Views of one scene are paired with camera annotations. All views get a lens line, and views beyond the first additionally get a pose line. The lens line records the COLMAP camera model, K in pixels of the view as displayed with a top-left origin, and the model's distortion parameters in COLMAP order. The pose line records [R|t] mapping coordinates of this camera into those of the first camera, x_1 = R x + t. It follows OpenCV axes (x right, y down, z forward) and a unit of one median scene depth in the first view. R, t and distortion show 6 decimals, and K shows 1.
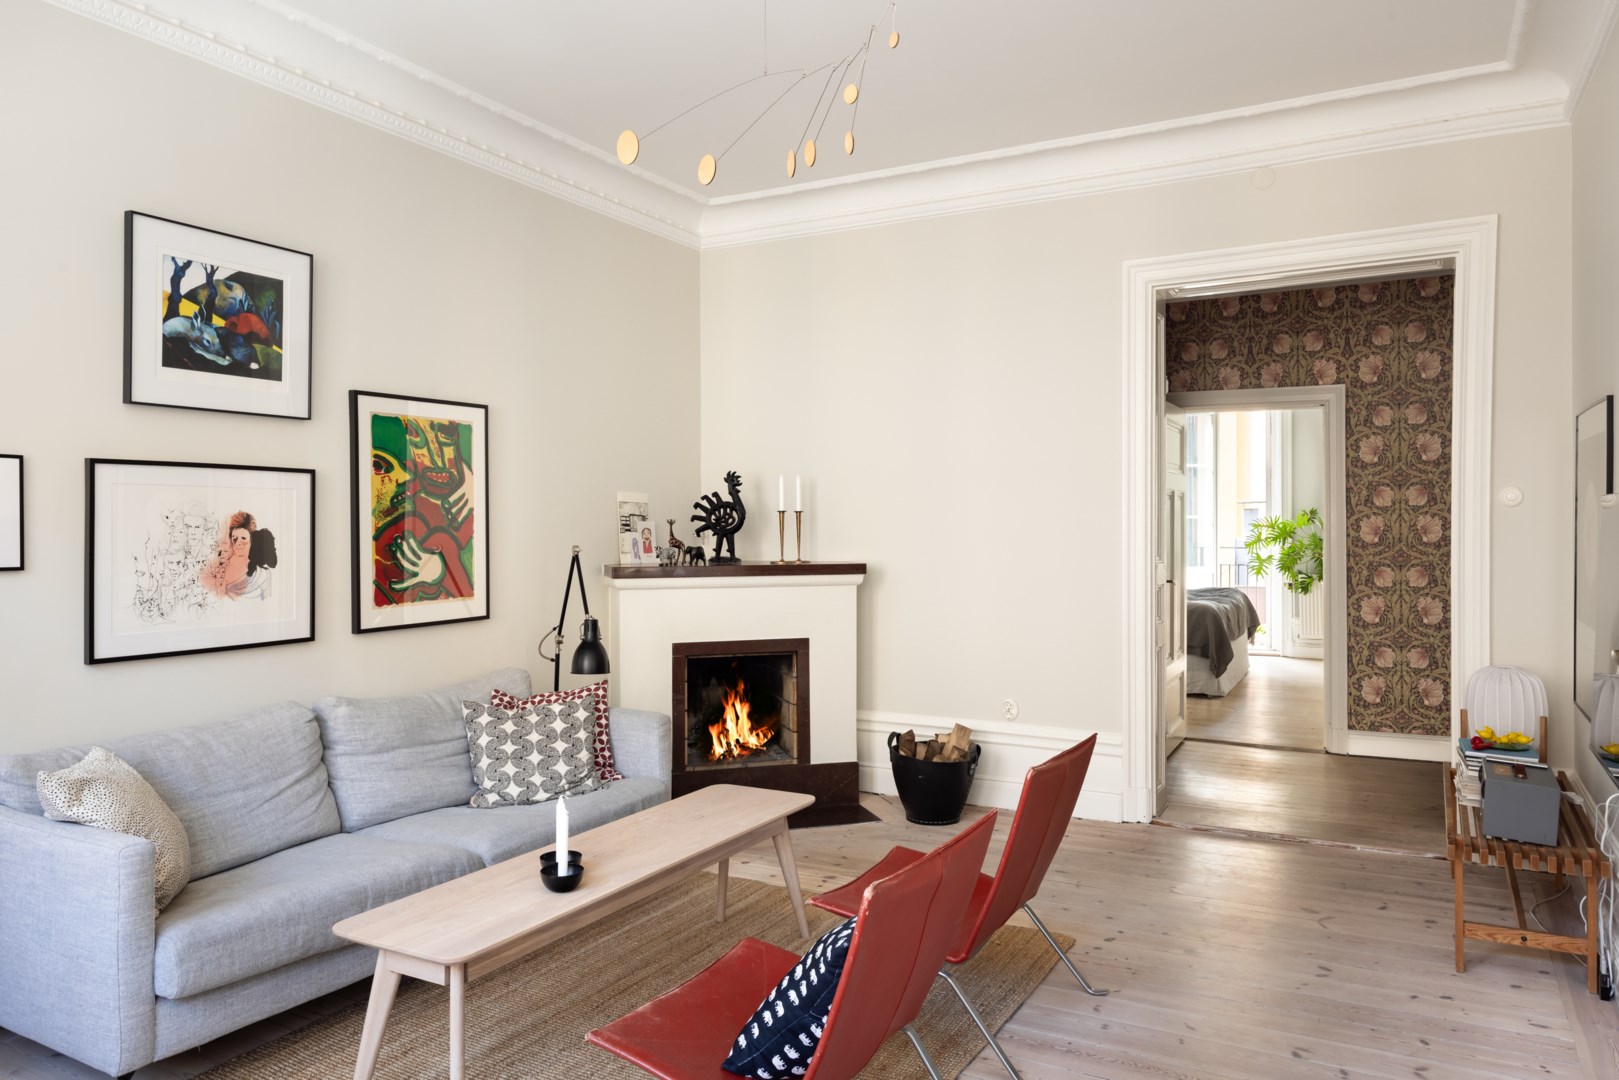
lens RADIAL K [[1105.3, 0, 812.3], [0, 1105.3, 544.5], [0, 0, 1]] dist [0.000611, -0.000267]
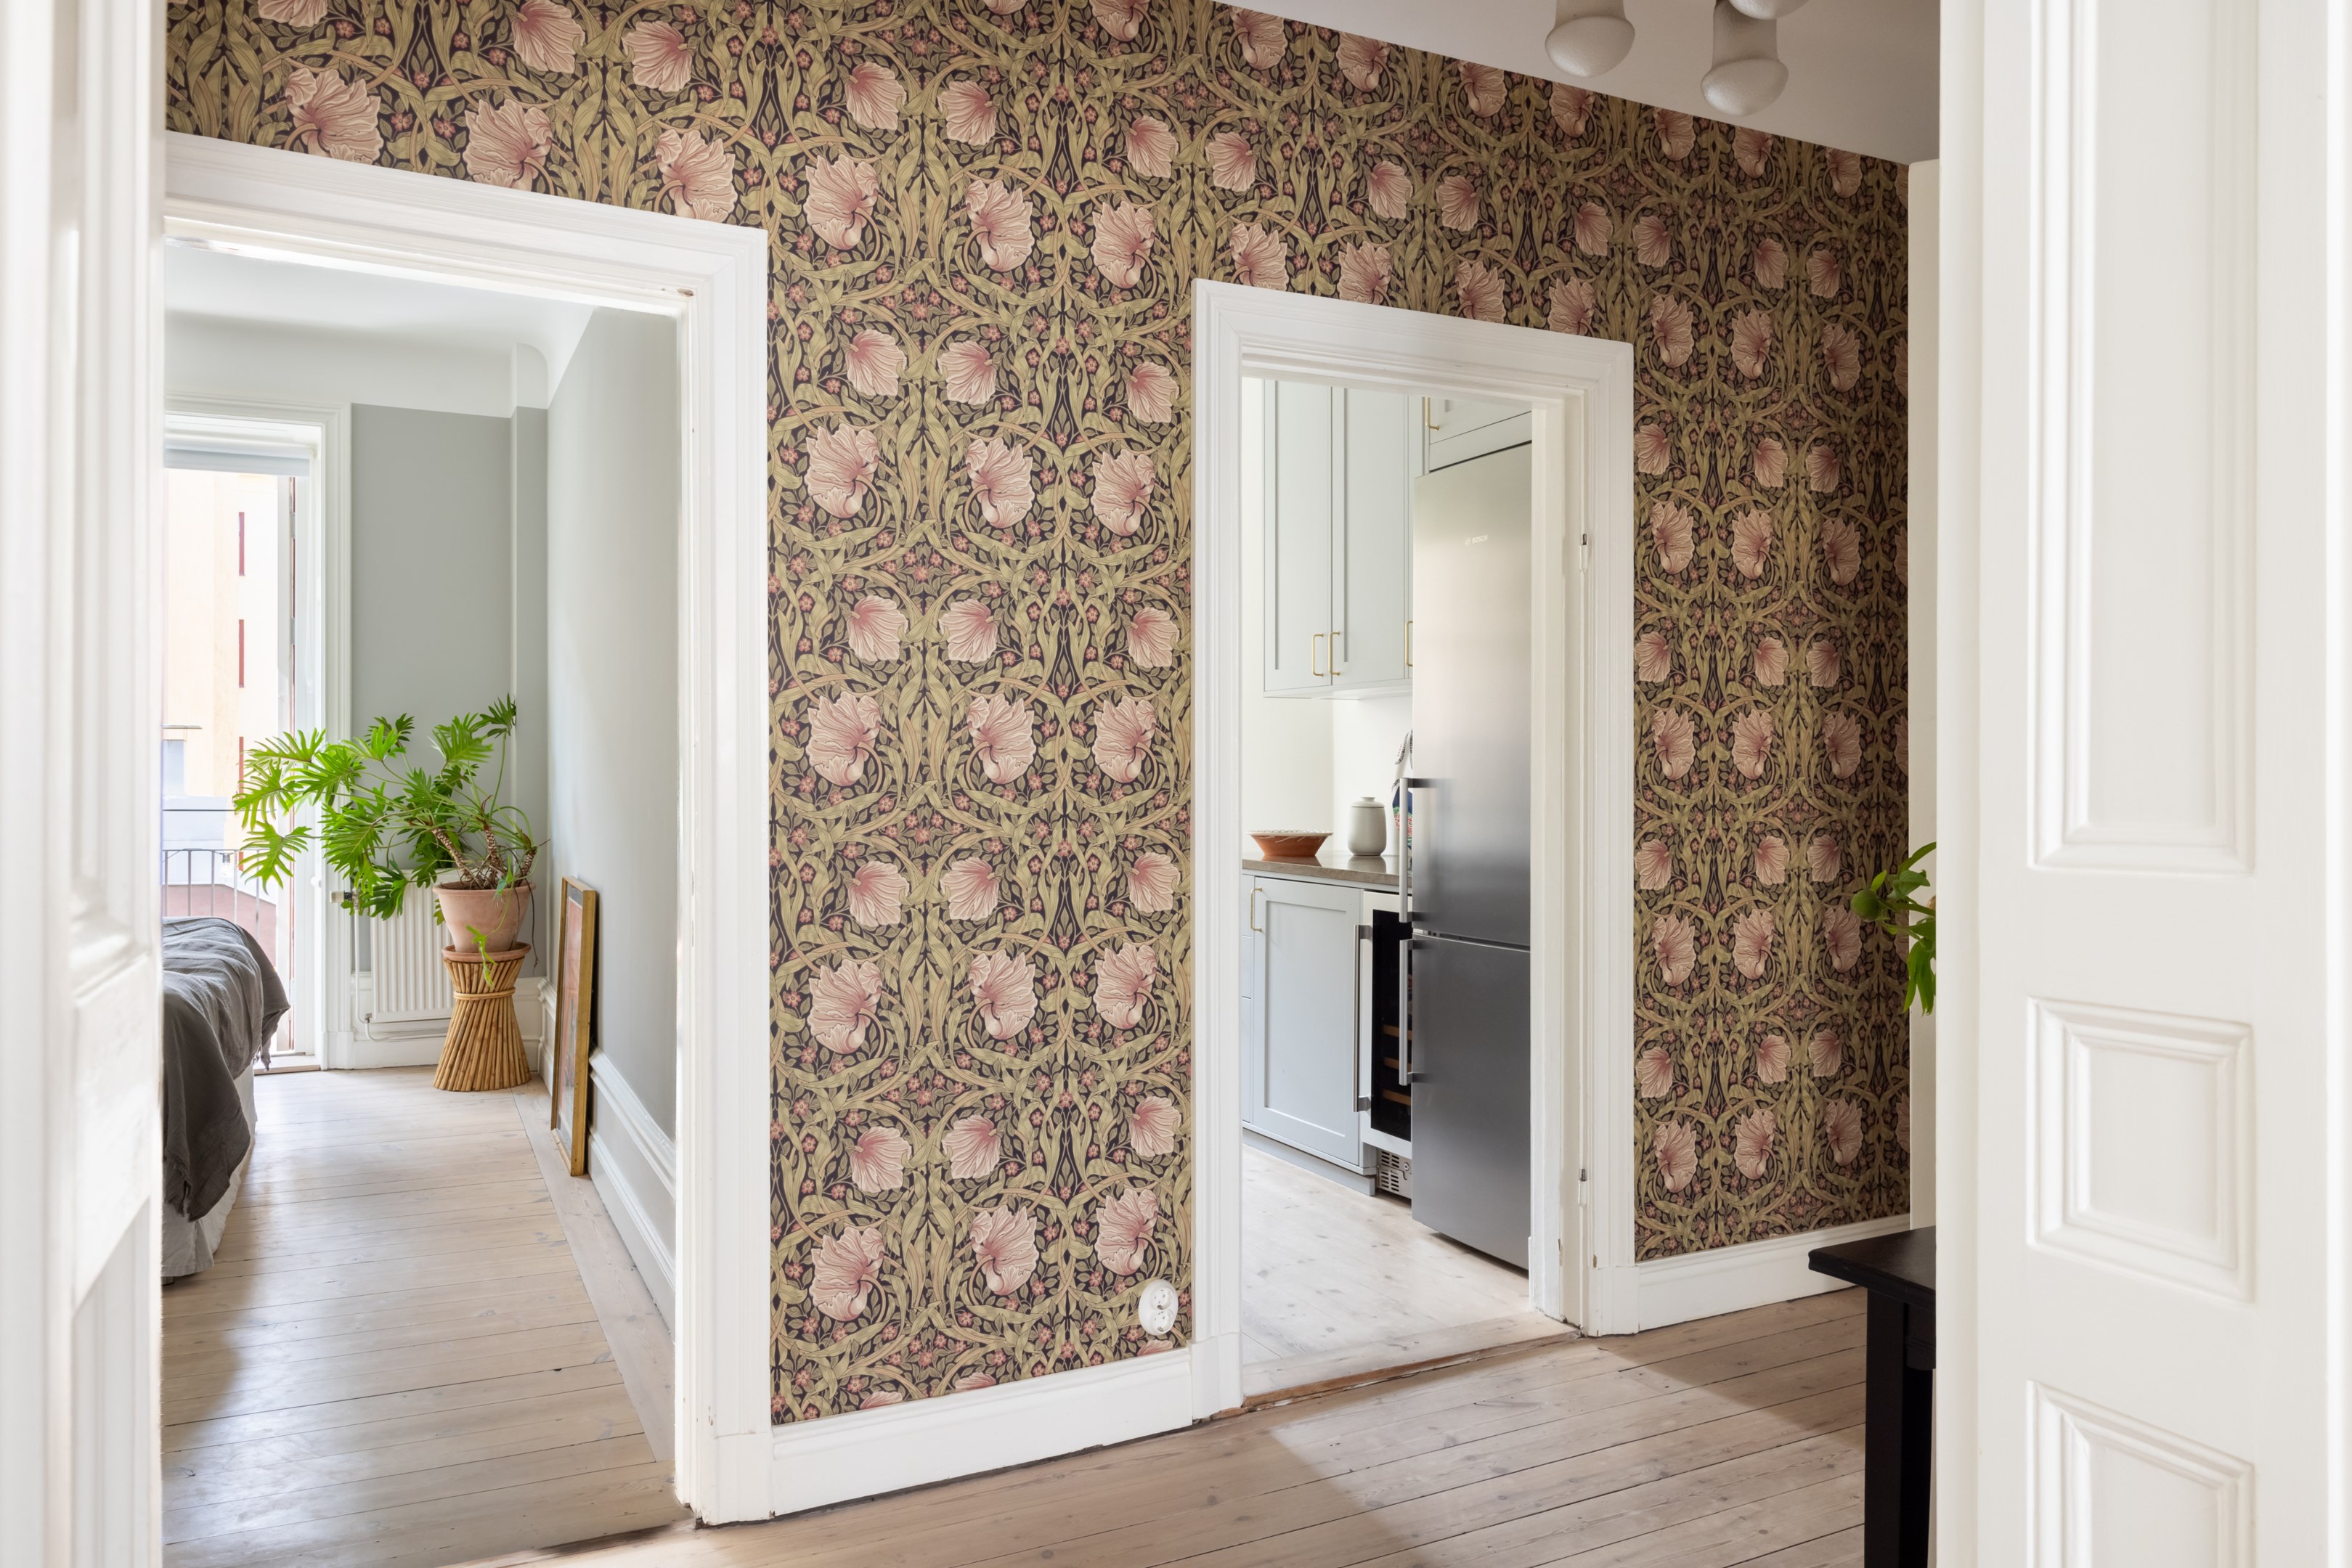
lens RADIAL K [[1605.4, 0, 1199.5], [0, 1605.4, 772.4], [0, 0, 1]] dist [0.000611, -0.000267]
pose [[0.572264, 0.008193, 0.820029, 0.133473], [0.008985, 0.999827, -0.016260, 0.002545], [-0.820020, 0.016673, 0.572091, 0.437216]]
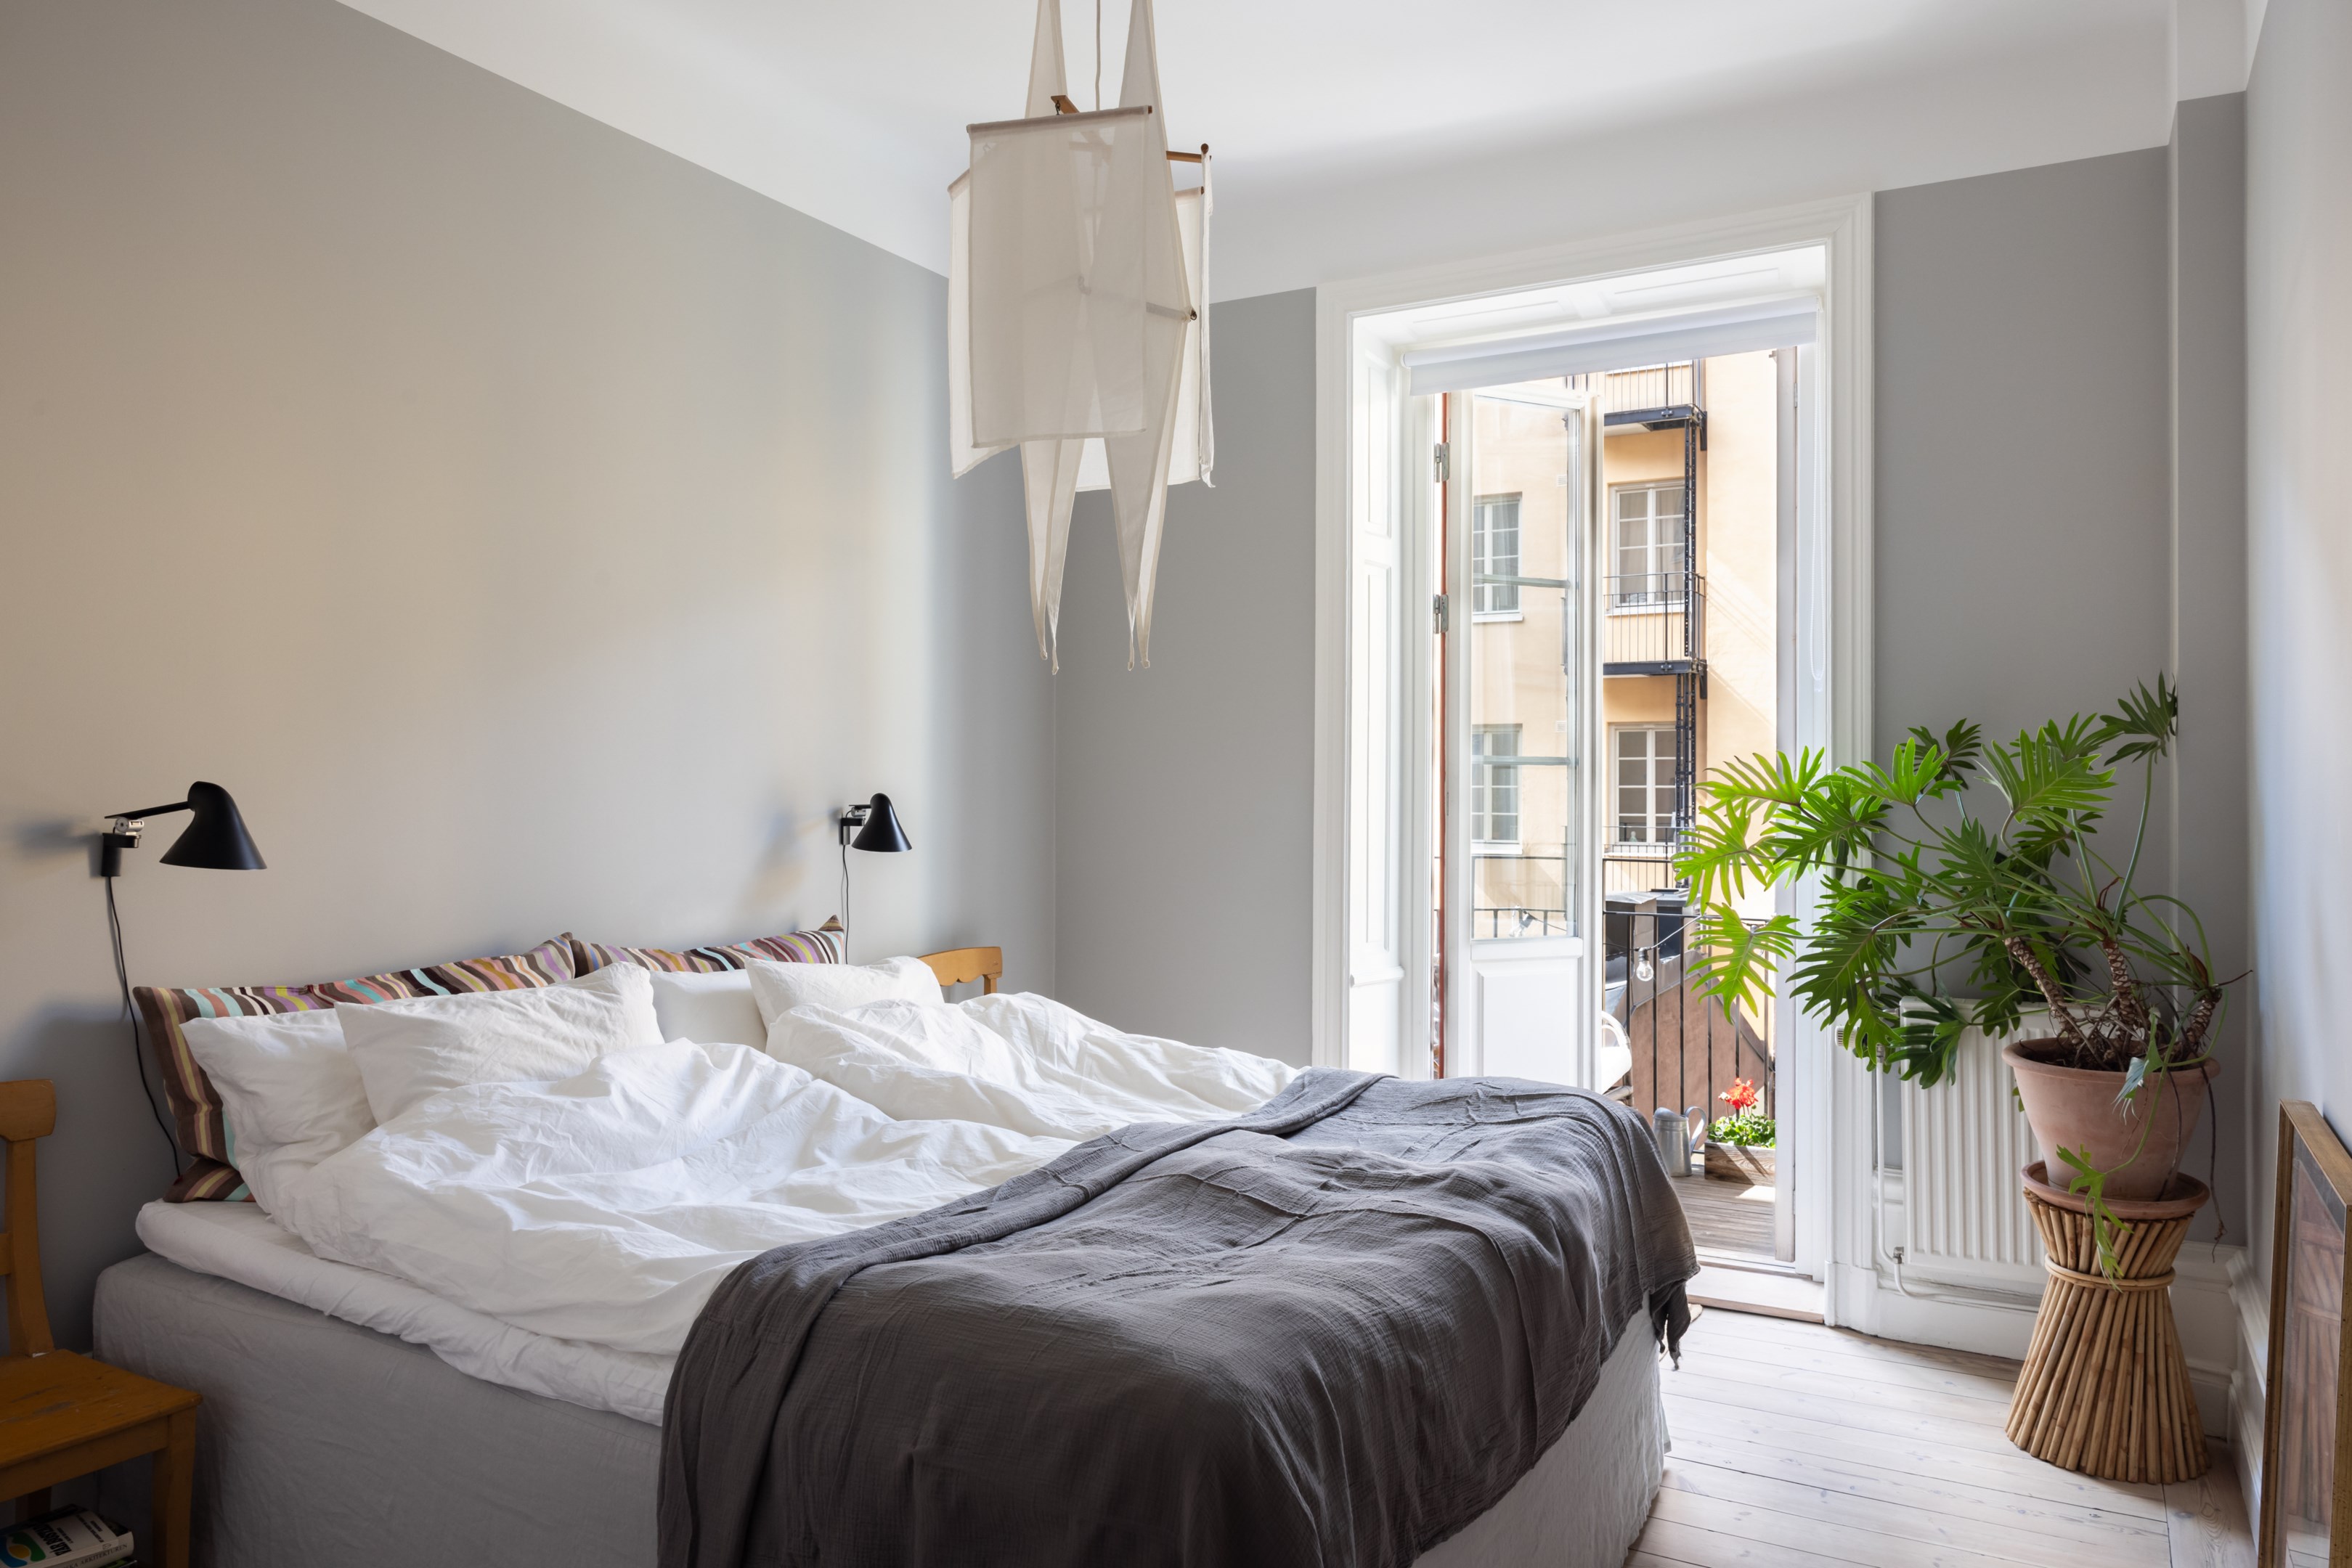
lens RADIAL K [[1605.4, 0, 1184.7], [0, 1605.4, 769.5], [0, 0, 1]] dist [0.000611, -0.000267]
pose [[0.999810, 0.015463, -0.011860, 0.322533], [-0.015822, 0.999400, -0.030813, -0.010272], [0.011377, 0.030995, 0.999455, 0.725997]]
